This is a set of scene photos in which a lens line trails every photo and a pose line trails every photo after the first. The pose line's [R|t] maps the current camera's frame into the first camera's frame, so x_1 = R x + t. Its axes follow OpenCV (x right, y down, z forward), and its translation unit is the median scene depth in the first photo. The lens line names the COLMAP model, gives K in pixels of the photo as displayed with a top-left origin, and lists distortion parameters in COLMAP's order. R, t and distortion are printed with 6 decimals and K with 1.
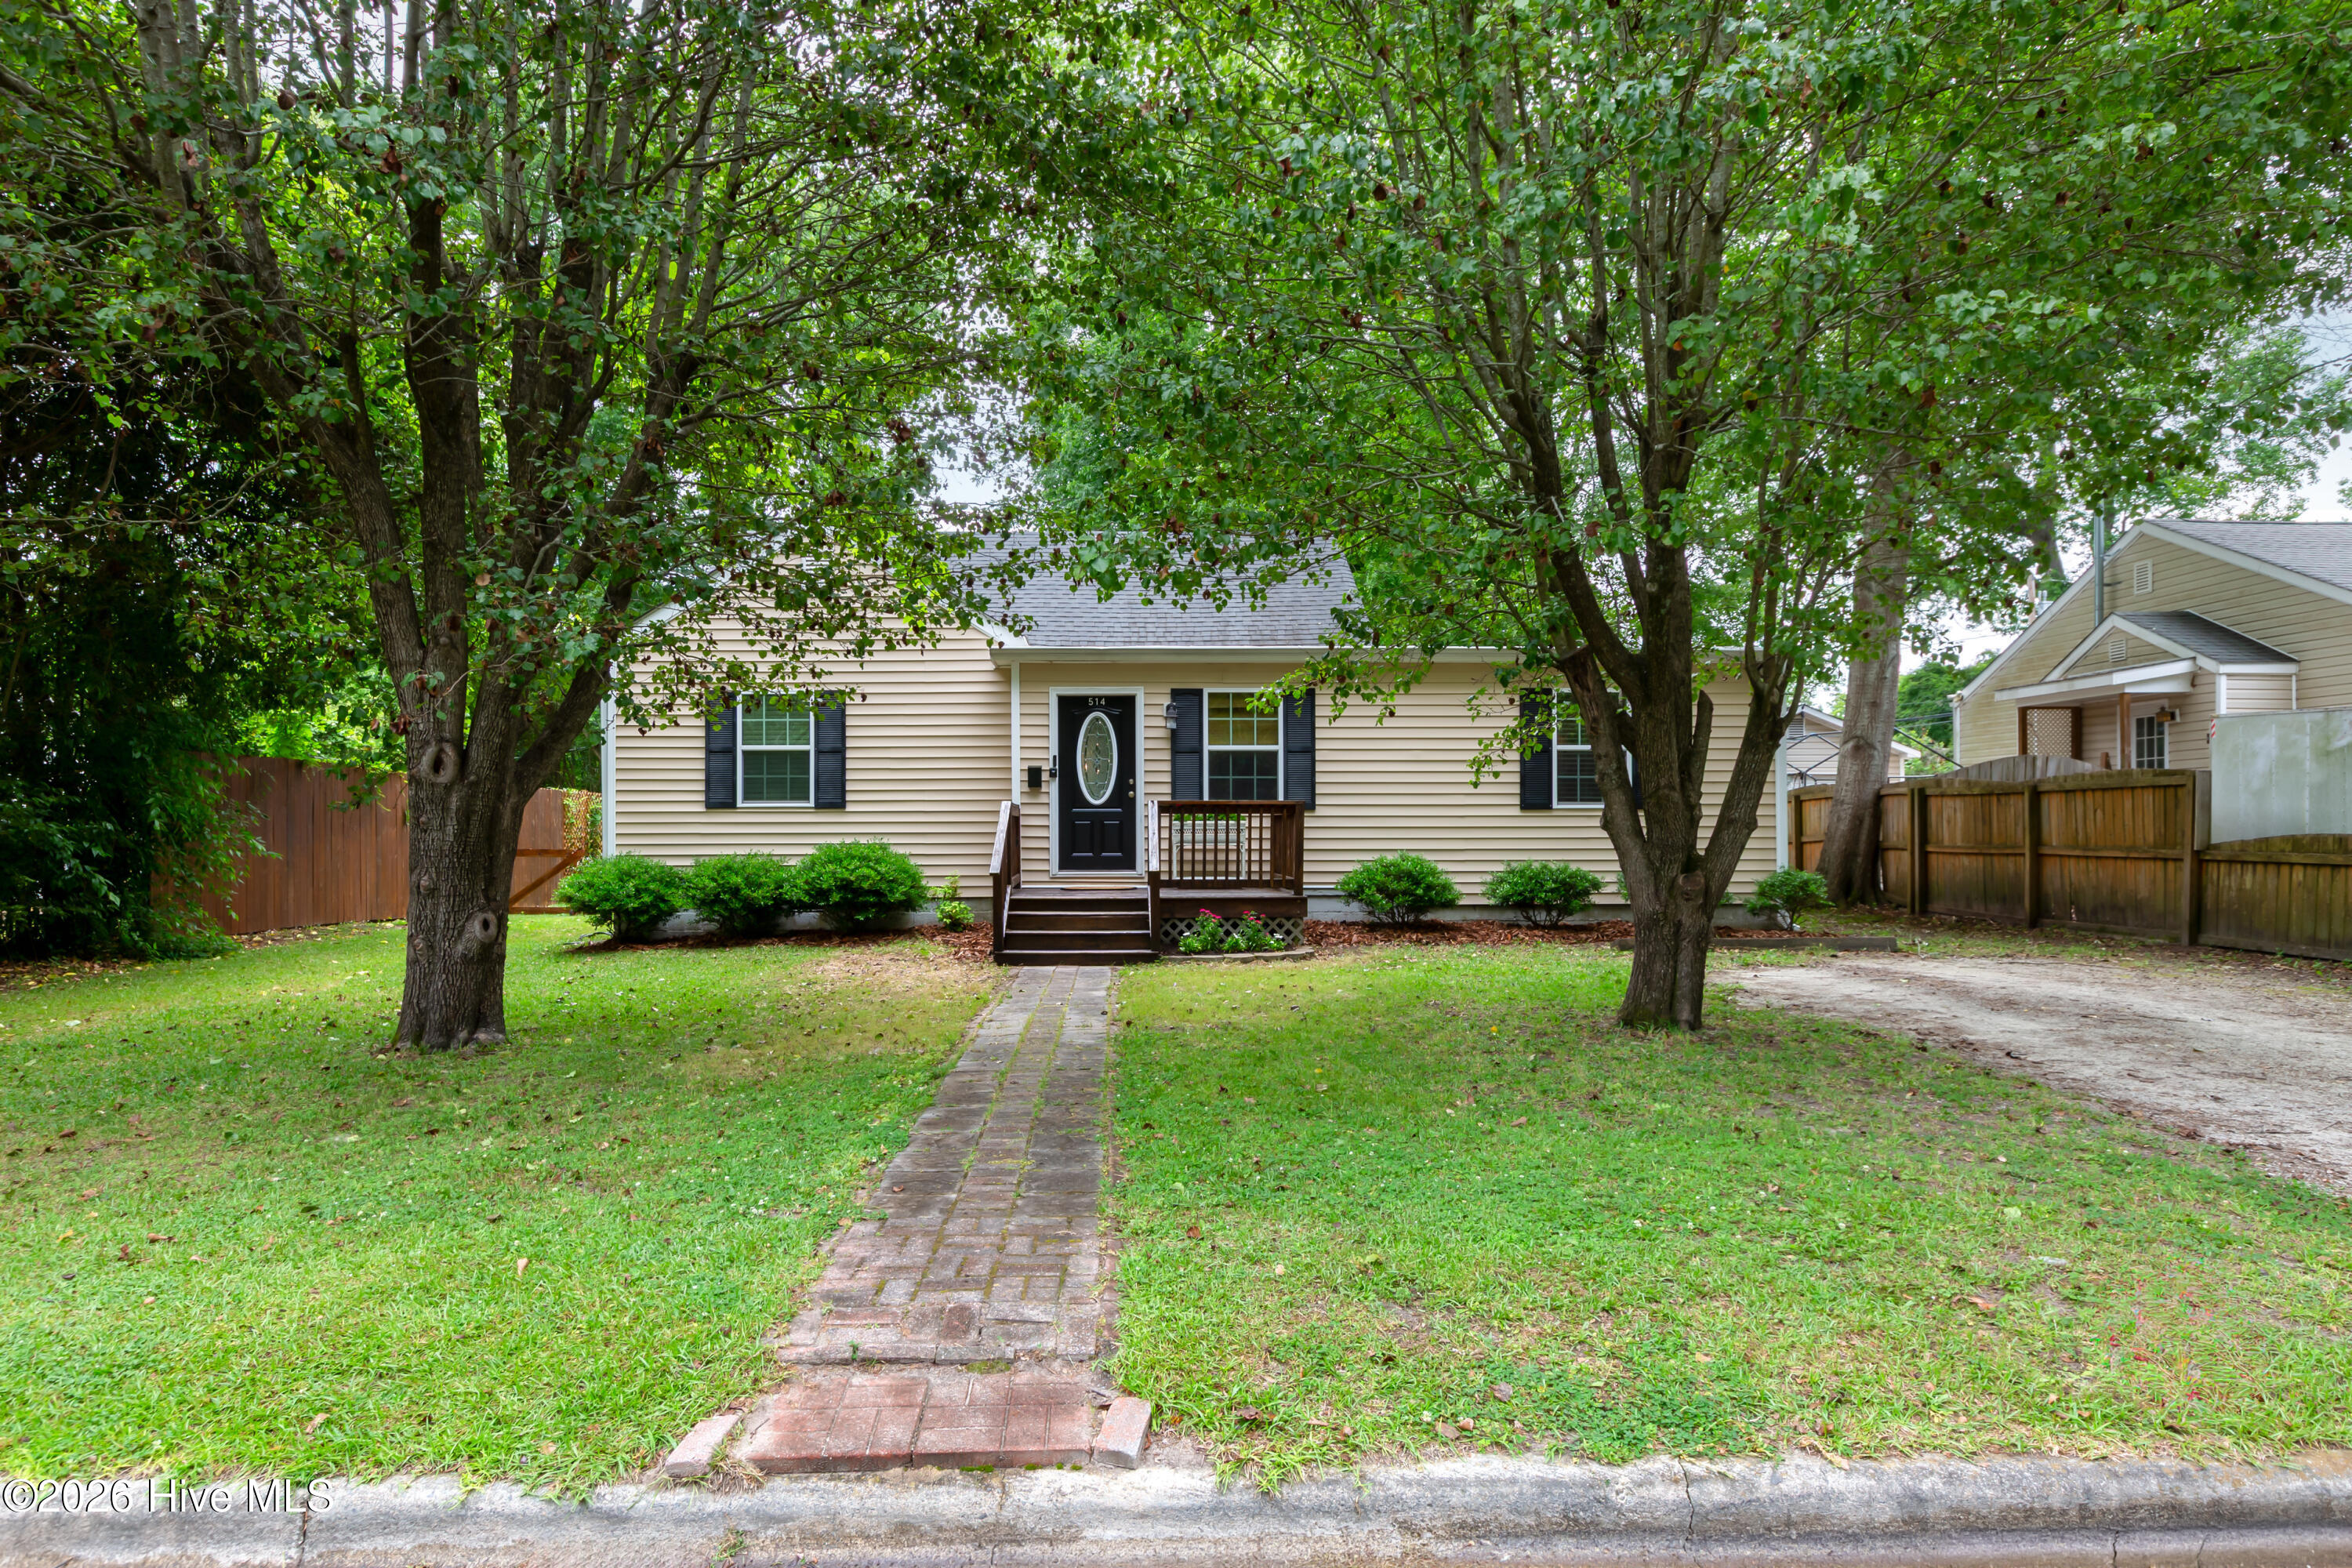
lens RADIAL K [[1391.6, 0, 1175.4], [0, 1391.6, 831.0], [0, 0, 1]] dist [0.006416, 0.002224]
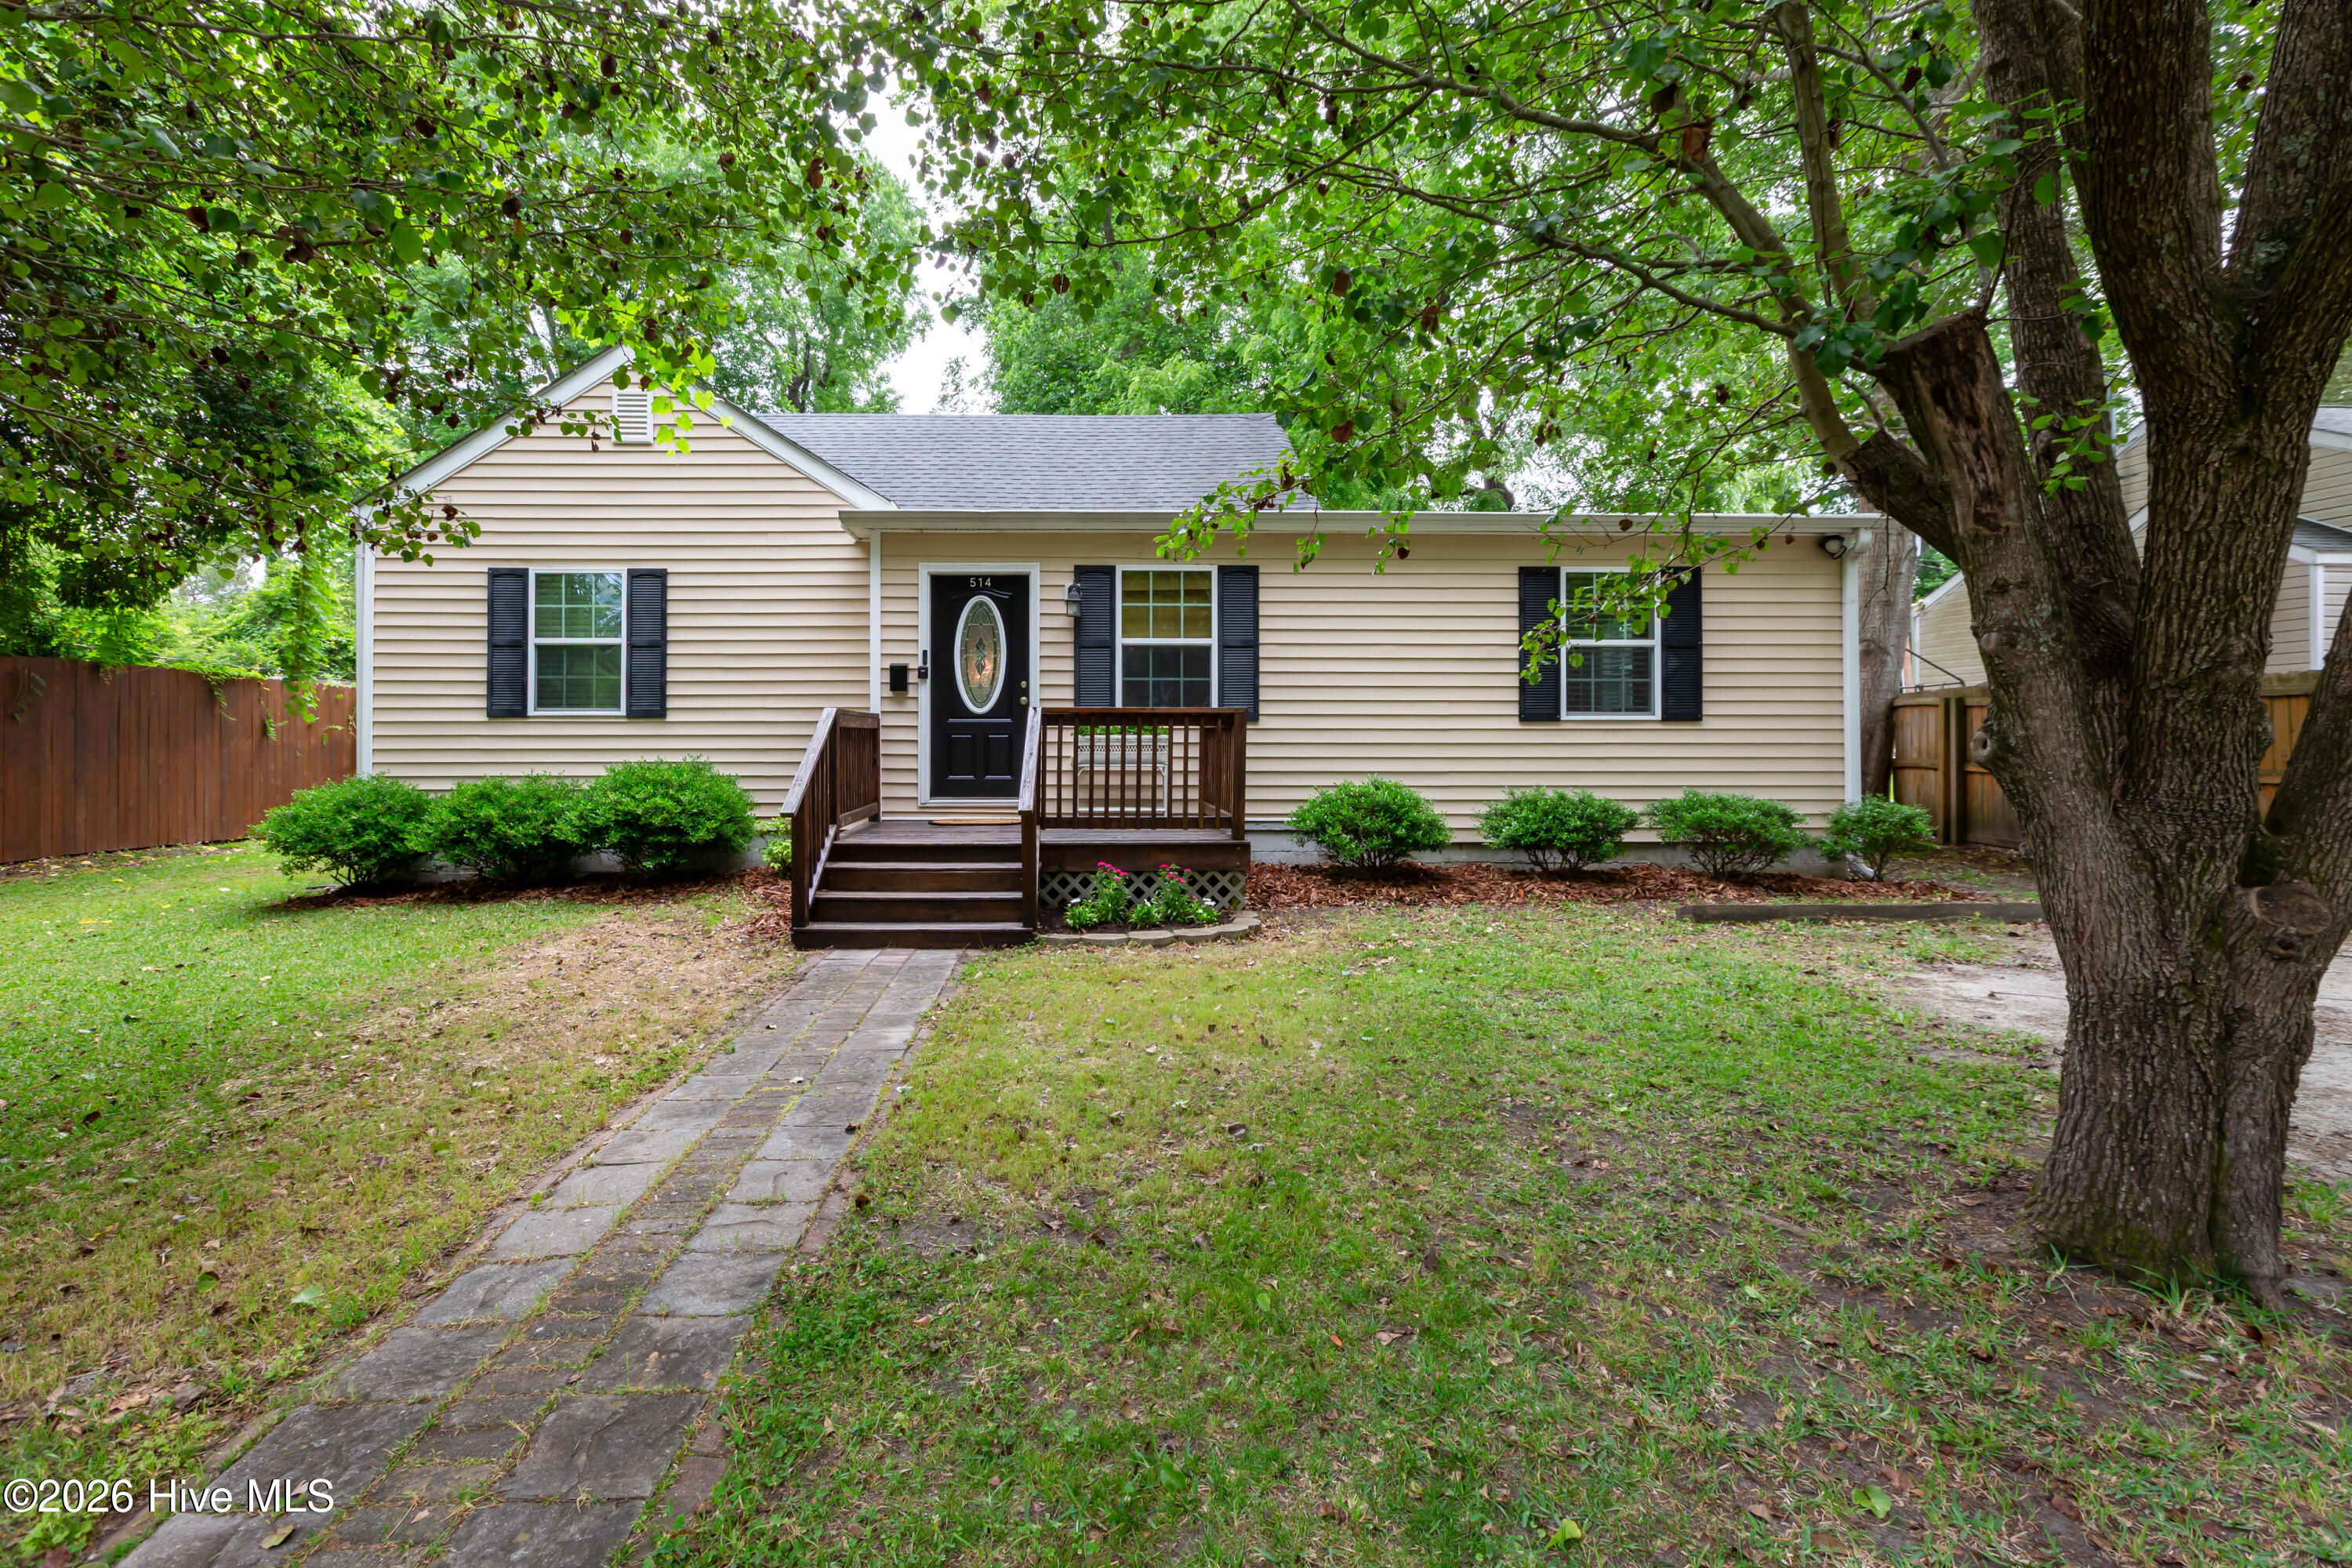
lens RADIAL K [[1104.8, 0, 1129.0], [0, 1104.8, 724.3], [0, 0, 1]] dist [0.005233, 0.000936]
pose [[0.999989, 0.002116, -0.004099, 0.030429], [-0.002179, 0.999879, -0.015389, -0.003555], [0.004065, 0.015398, 0.999873, 0.381265]]
